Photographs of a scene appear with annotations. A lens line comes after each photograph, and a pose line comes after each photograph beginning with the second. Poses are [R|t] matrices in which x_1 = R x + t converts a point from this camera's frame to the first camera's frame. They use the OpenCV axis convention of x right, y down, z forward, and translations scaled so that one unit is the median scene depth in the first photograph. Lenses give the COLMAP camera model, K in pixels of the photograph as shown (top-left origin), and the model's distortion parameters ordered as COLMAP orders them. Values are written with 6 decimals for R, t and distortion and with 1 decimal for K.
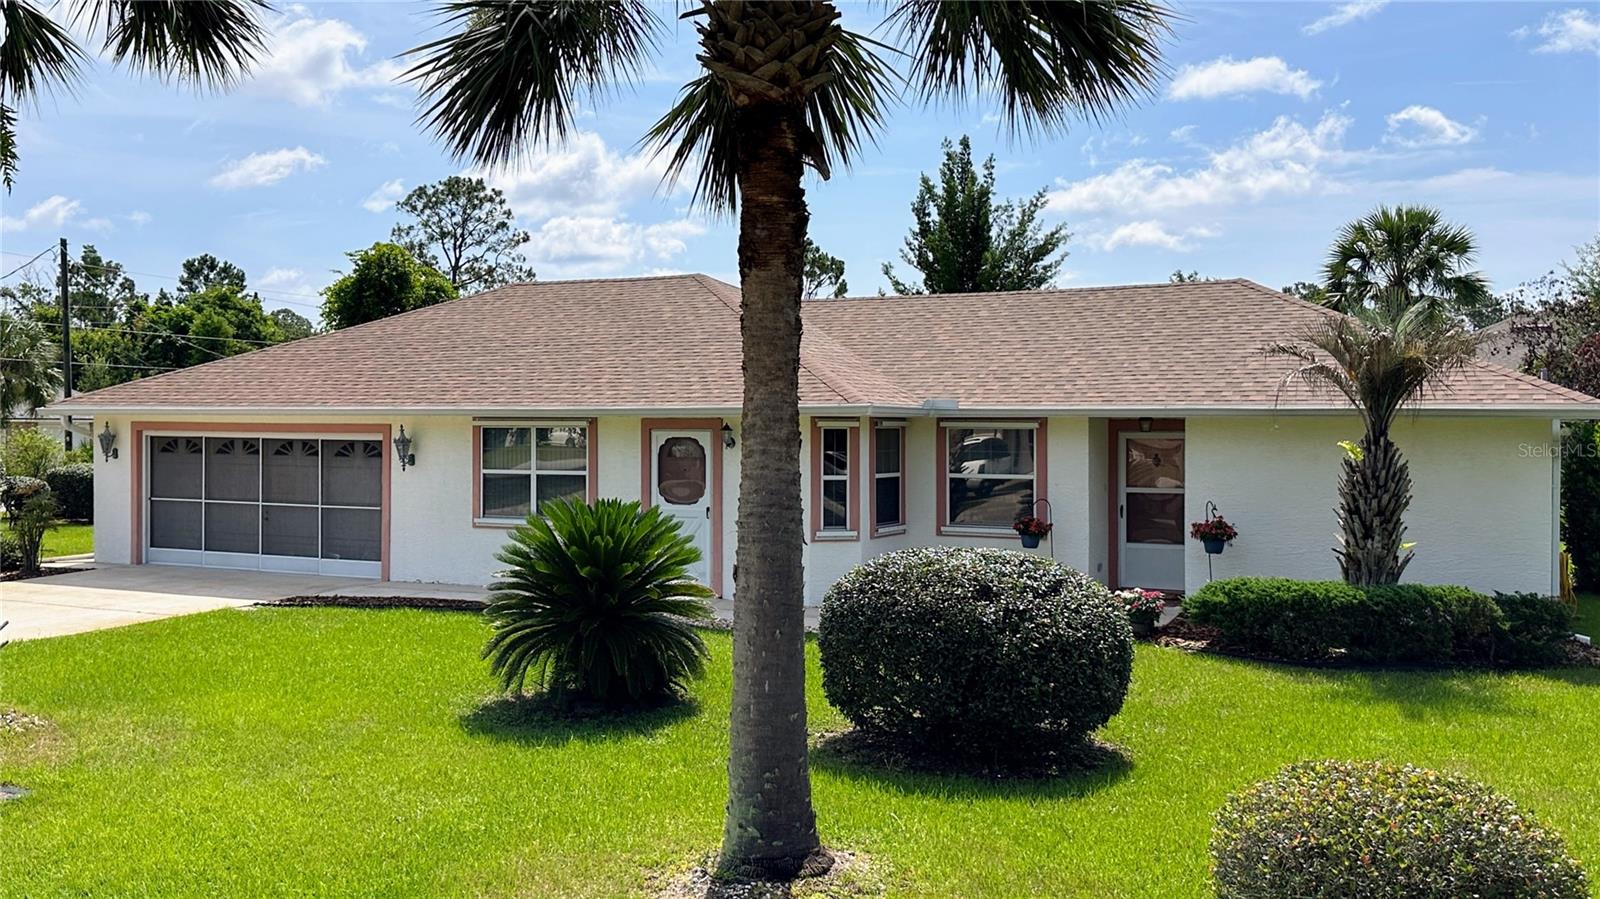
lens RADIAL K [[1528.0, 0, 718.7], [0, 1528.0, 420.0], [0, 0, 1]] dist [0.157304, -0.295746]
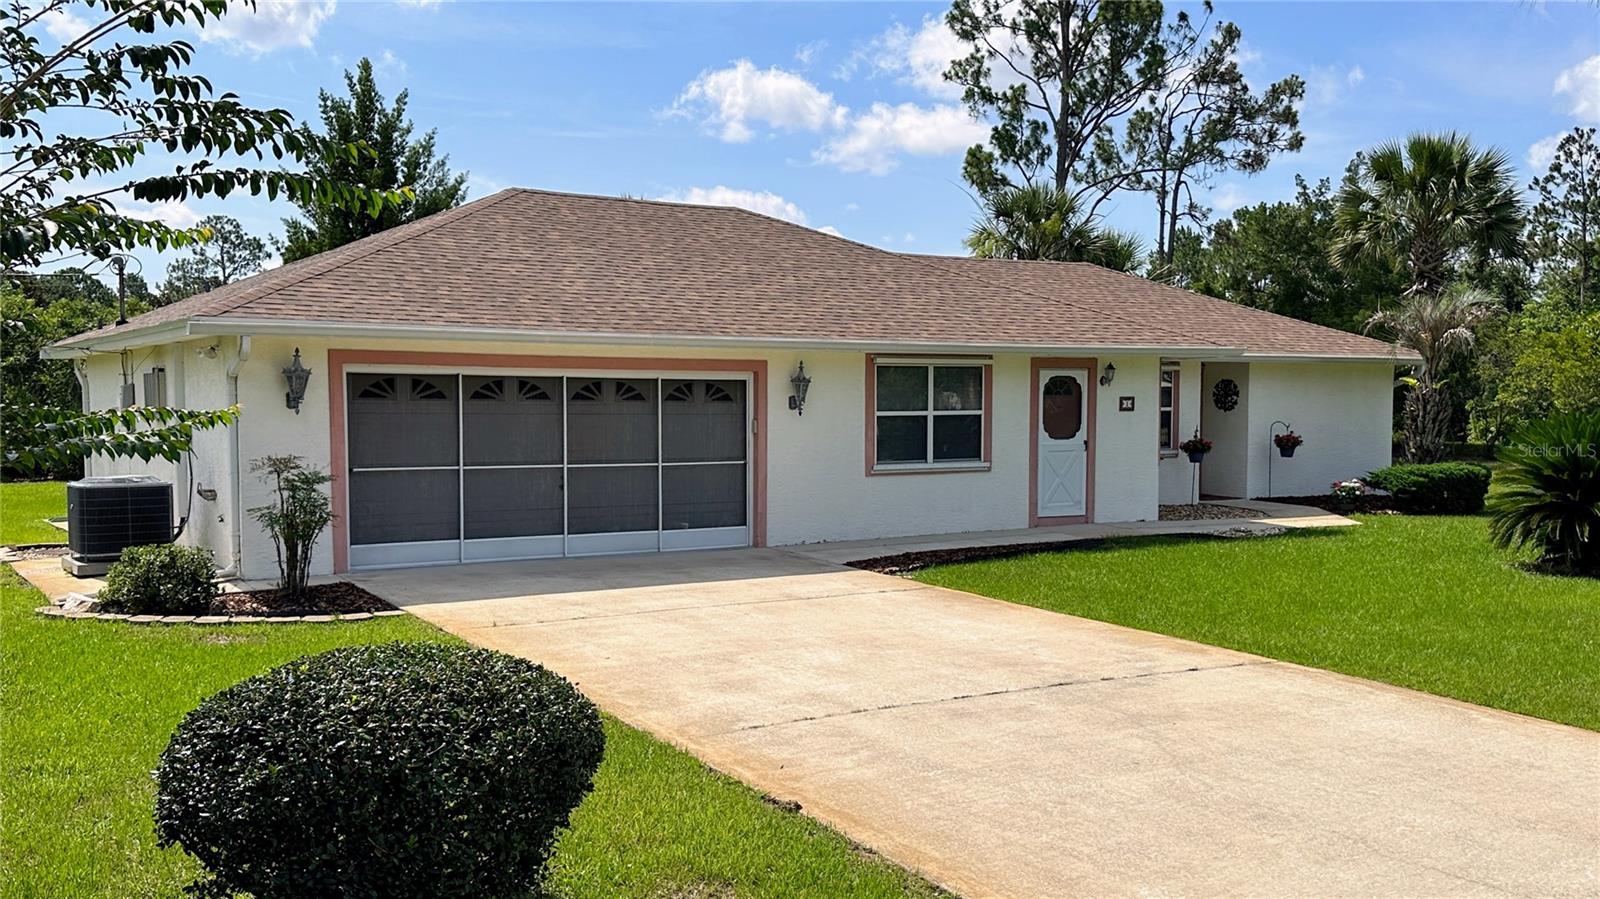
lens RADIAL K [[1408.8, 0, 800.0], [0, 1408.8, 449.5], [0, 0, 1]] dist [0.169804, -0.341048]
pose [[0.498378, -0.038747, 0.866093, -1.280341], [-0.003490, 0.998903, 0.046696, 0.022636], [-0.866953, -0.026295, 0.497696, 0.882488]]
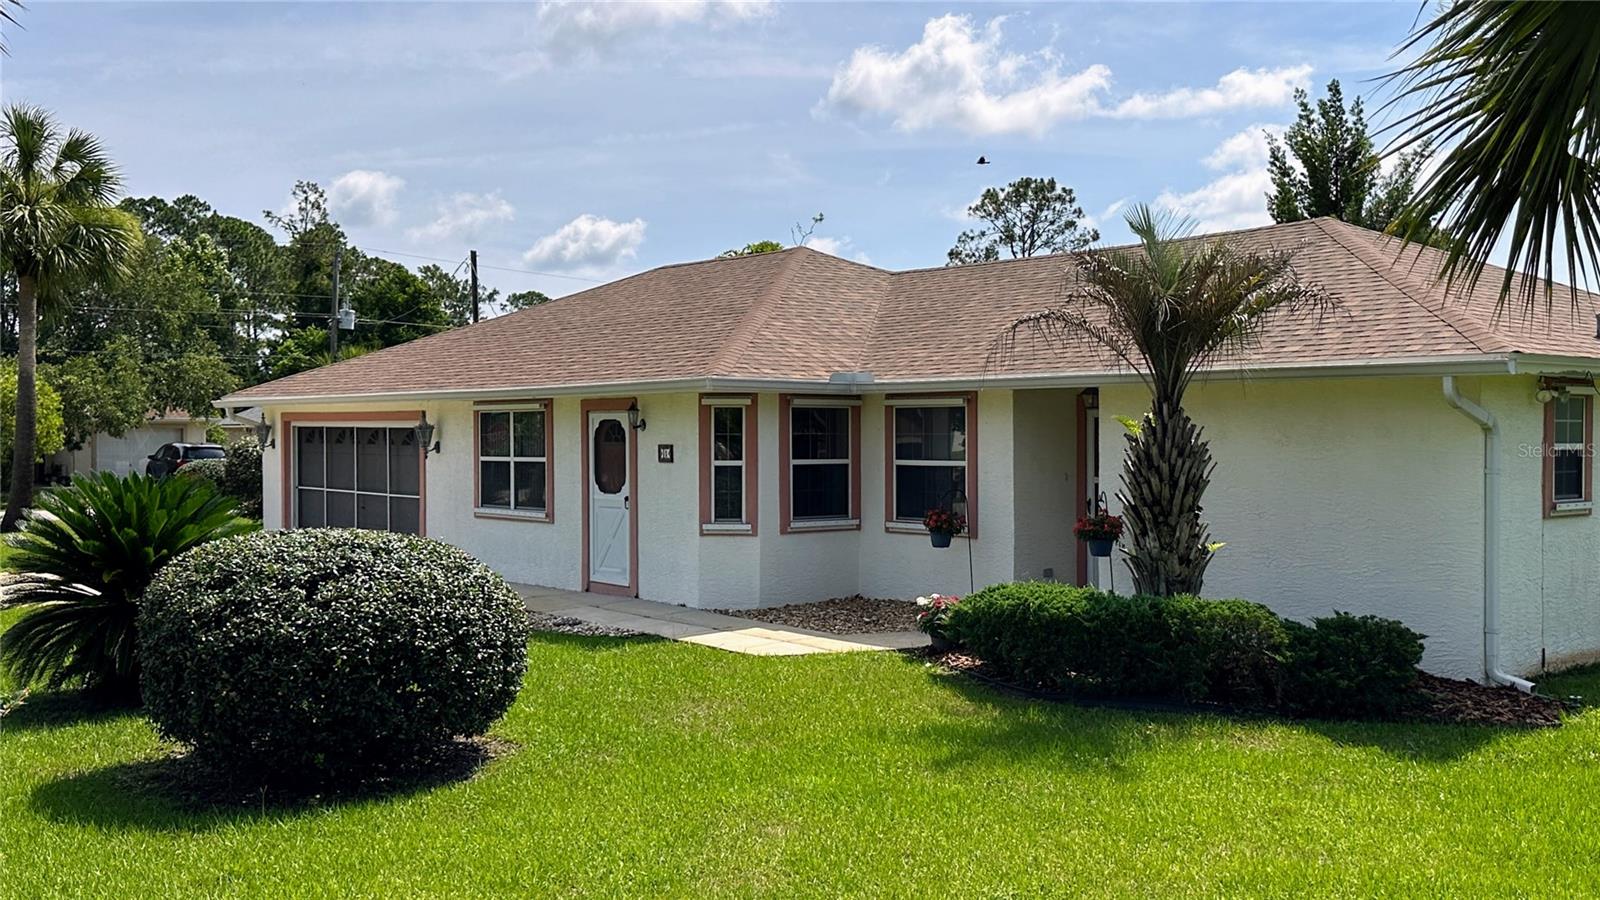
lens RADIAL K [[1548.9, 0, 886.2], [0, 1548.9, 443.6], [0, 0, 1]] dist [0.167424, -0.347701]
pose [[0.935196, -0.001789, -0.354126, 0.603422], [0.004161, 0.999974, 0.005938, 0.027608], [0.354106, -0.007027, 0.935179, 0.256371]]
